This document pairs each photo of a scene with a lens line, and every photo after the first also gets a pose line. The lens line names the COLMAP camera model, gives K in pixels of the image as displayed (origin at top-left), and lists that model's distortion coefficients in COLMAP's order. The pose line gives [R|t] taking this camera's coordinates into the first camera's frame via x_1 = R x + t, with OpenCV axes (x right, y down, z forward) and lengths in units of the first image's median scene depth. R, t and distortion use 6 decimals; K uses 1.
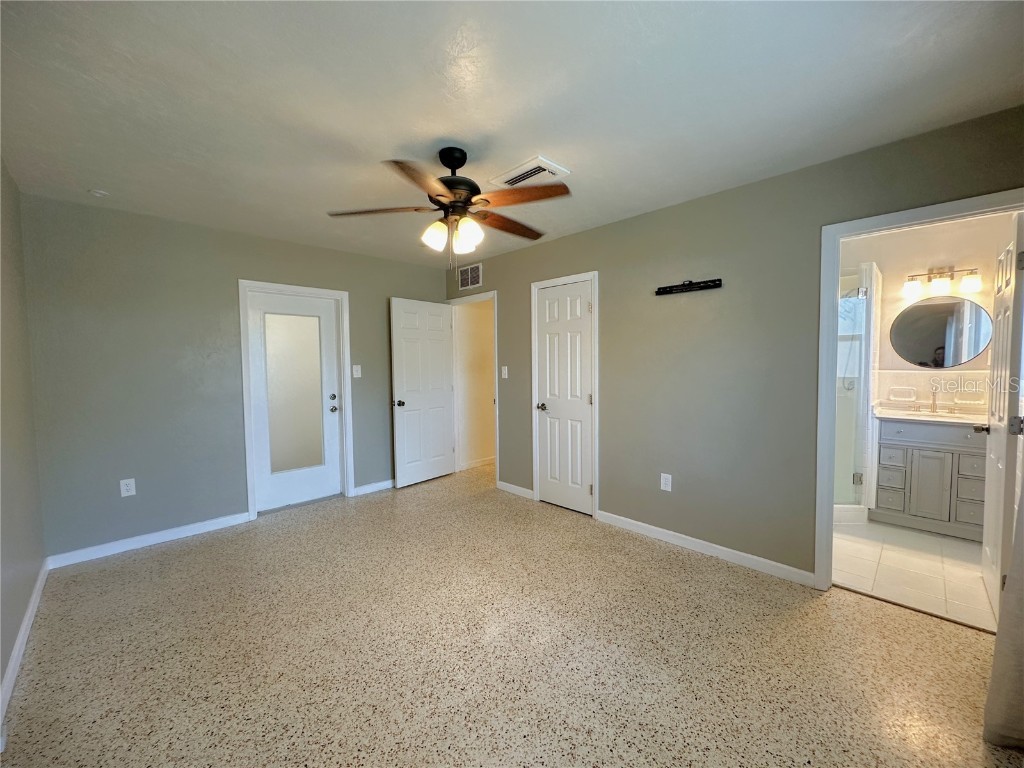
lens RADIAL K [[409.2, 0, 512.6], [0, 409.2, 382.7], [0, 0, 1]] dist [-0.004458, 0.000290]
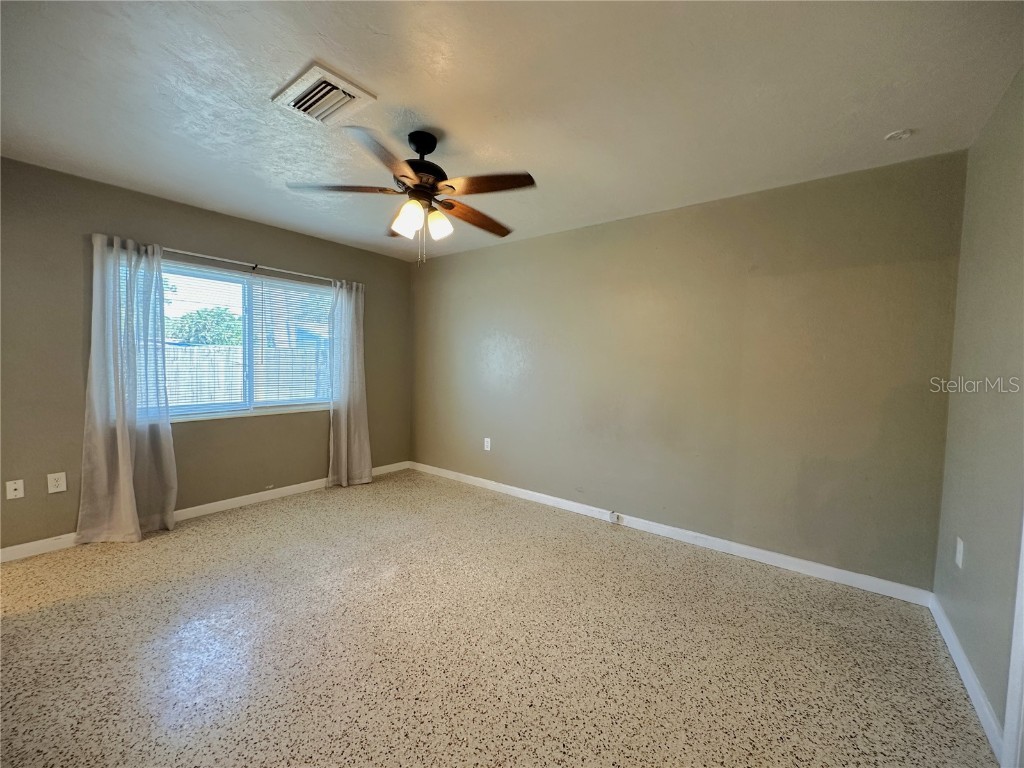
lens RADIAL K [[409.2, 0, 512.6], [0, 409.2, 382.7], [0, 0, 1]] dist [-0.004458, 0.000290]
pose [[-0.990633, -0.005840, -0.136425, -0.180213], [-0.019136, 0.995163, 0.096354, -0.056069], [0.135203, 0.098062, -0.985953, 1.614494]]
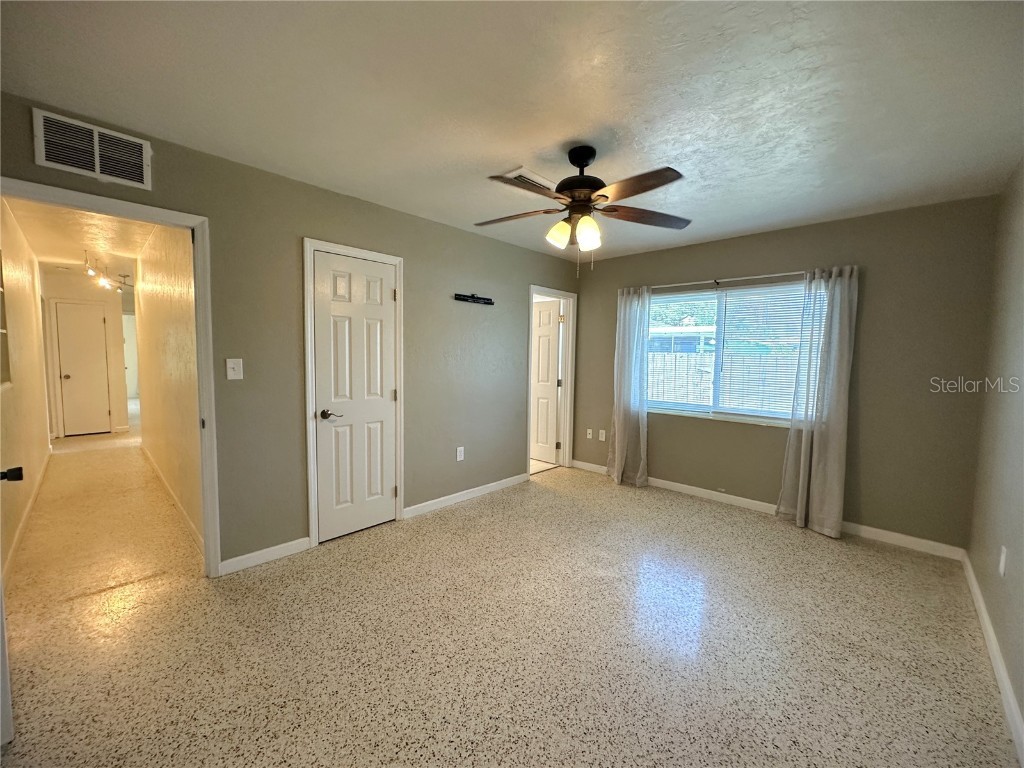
lens RADIAL K [[409.2, 0, 512.6], [0, 409.2, 382.7], [0, 0, 1]] dist [-0.004458, 0.000290]
pose [[-0.028125, -0.059686, 0.997821, -0.930437], [0.031748, 0.997659, 0.060571, -0.043729], [-0.999100, 0.033382, -0.026164, 0.954763]]
